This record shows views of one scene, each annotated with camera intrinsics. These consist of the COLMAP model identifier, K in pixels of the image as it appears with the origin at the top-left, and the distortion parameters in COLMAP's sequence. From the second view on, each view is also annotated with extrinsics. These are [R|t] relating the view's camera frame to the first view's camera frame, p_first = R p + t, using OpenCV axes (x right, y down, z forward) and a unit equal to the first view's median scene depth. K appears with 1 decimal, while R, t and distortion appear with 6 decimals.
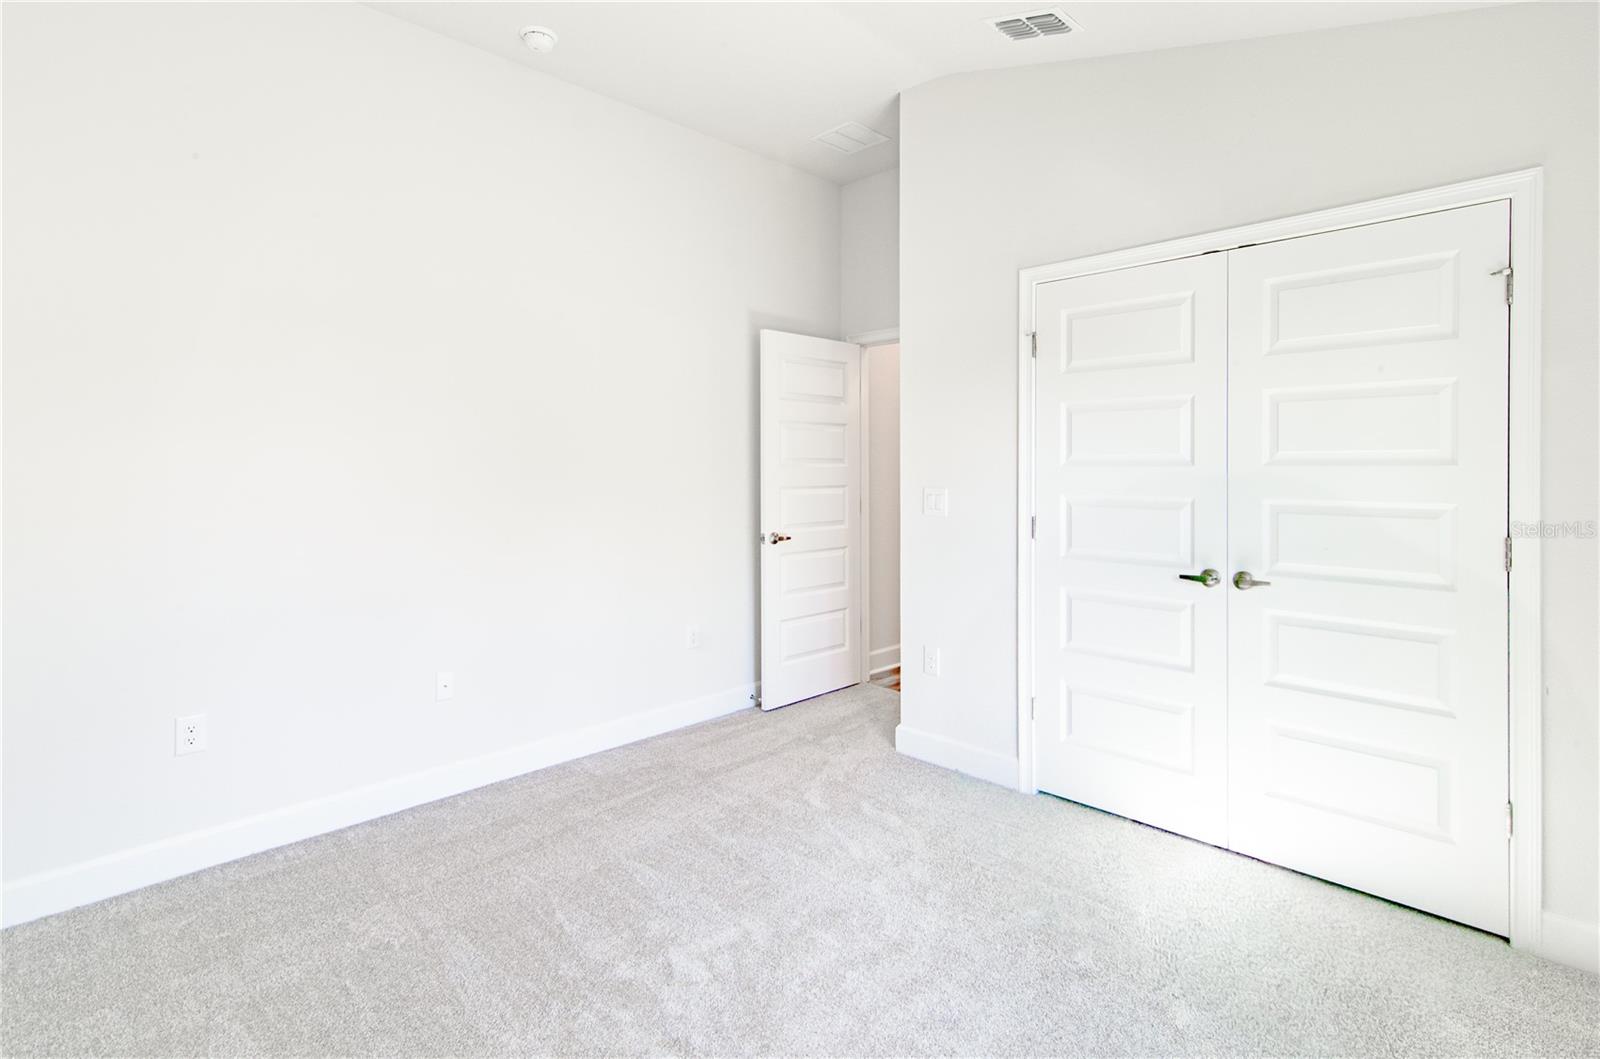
lens RADIAL K [[782.8, 0, 805.1], [0, 782.8, 465.2], [0, 0, 1]] dist [0.001121, 0.000509]
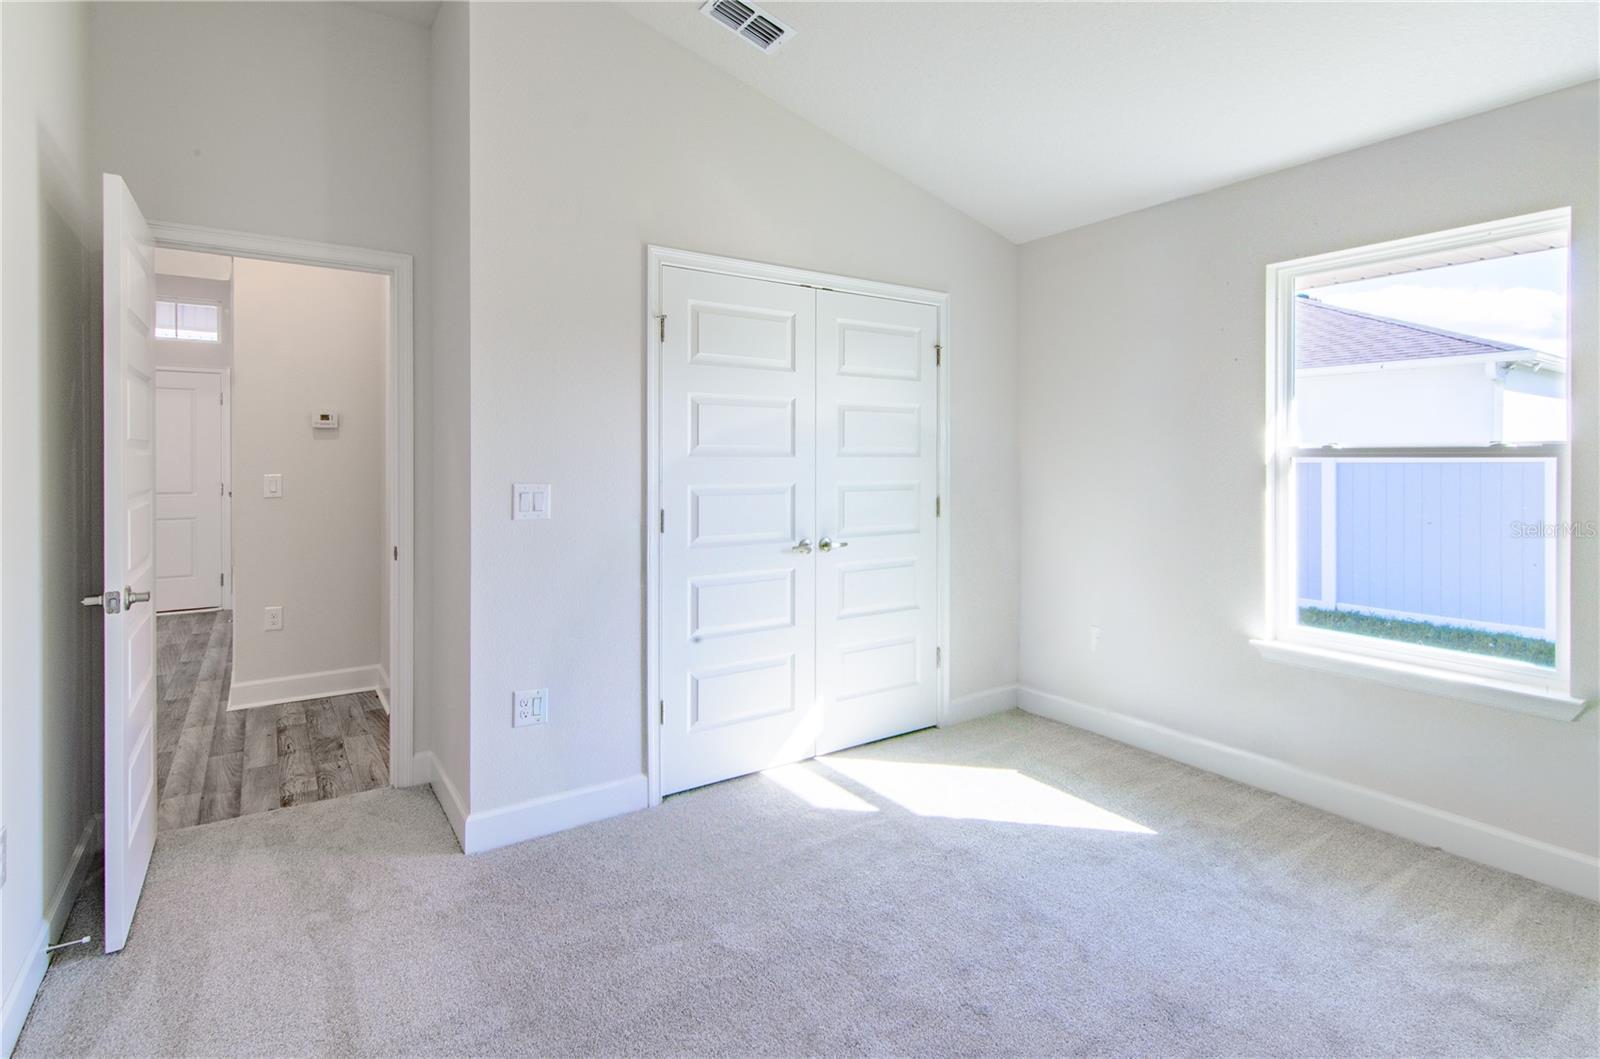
lens RADIAL K [[782.8, 0, 805.1], [0, 782.8, 465.2], [0, 0, 1]] dist [0.001121, 0.000509]
pose [[0.195230, -0.003321, 0.980752, -0.622133], [-0.000180, 0.999994, 0.003422, 0.008618], [-0.980757, -0.000844, 0.195228, 0.665582]]
